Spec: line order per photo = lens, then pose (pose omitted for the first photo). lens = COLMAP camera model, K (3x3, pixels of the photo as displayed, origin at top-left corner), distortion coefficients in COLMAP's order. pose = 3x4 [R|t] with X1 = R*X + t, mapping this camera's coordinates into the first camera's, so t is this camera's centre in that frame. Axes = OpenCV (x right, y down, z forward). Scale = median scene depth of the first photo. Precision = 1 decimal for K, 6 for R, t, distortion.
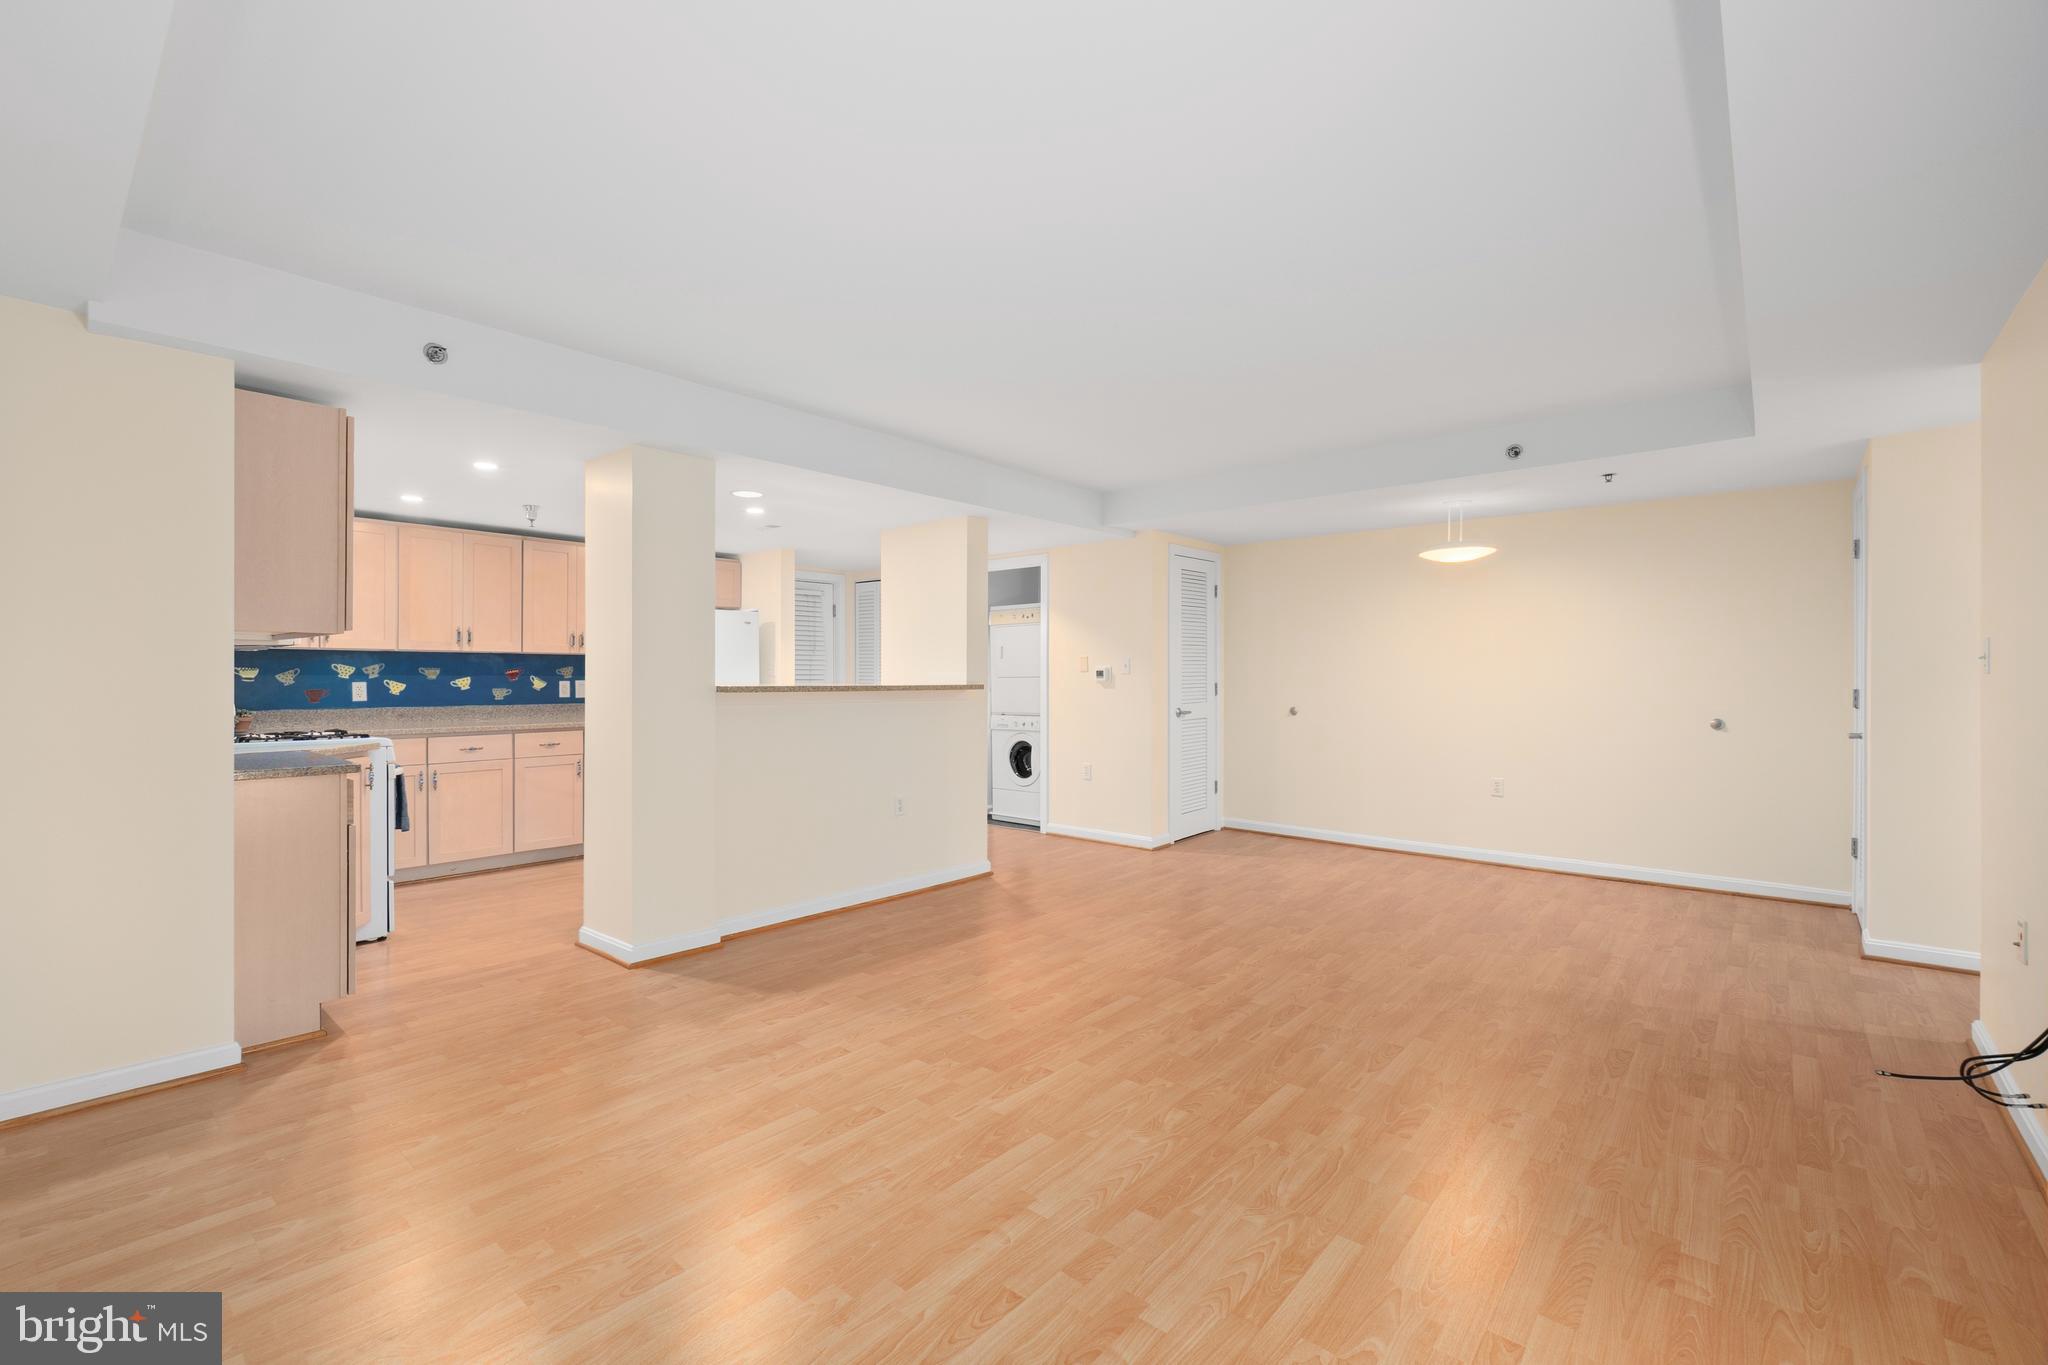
lens RADIAL K [[876.6, 0, 1017.7], [0, 876.6, 669.0], [0, 0, 1]] dist [-0.004517, 0.001031]
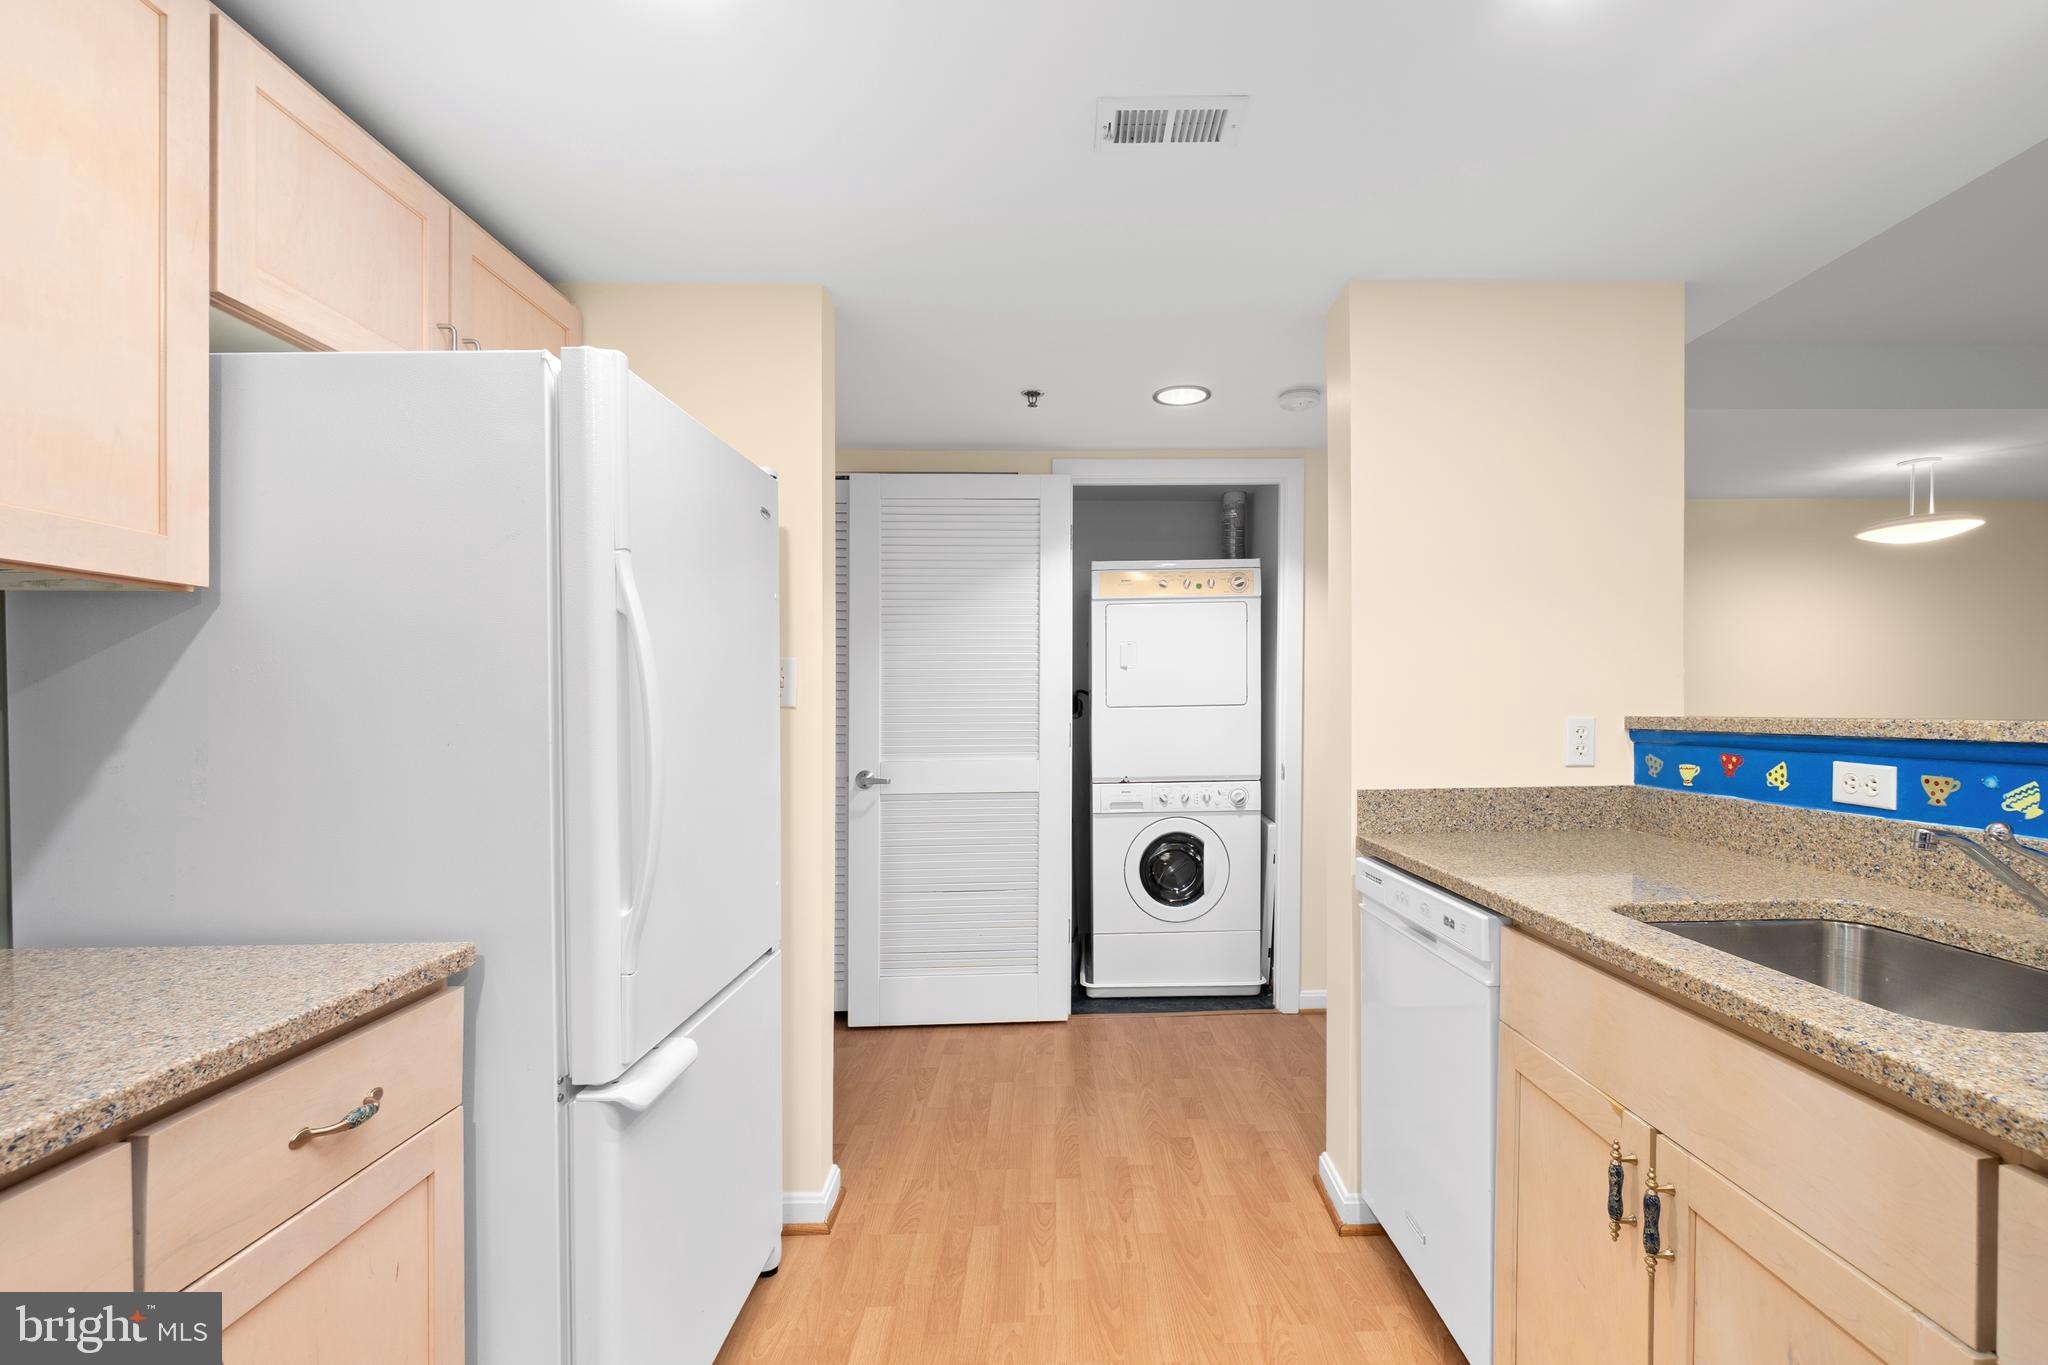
lens RADIAL K [[861.1, 0, 1067.7], [0, 861.1, 707.3], [0, 0, 1]] dist [-0.001526, 0.000145]
pose [[0.743554, -0.007813, 0.668631, -0.733529], [0.005152, 0.999969, 0.005955, 0.012778], [-0.668657, -0.000983, 0.743571, 1.329312]]
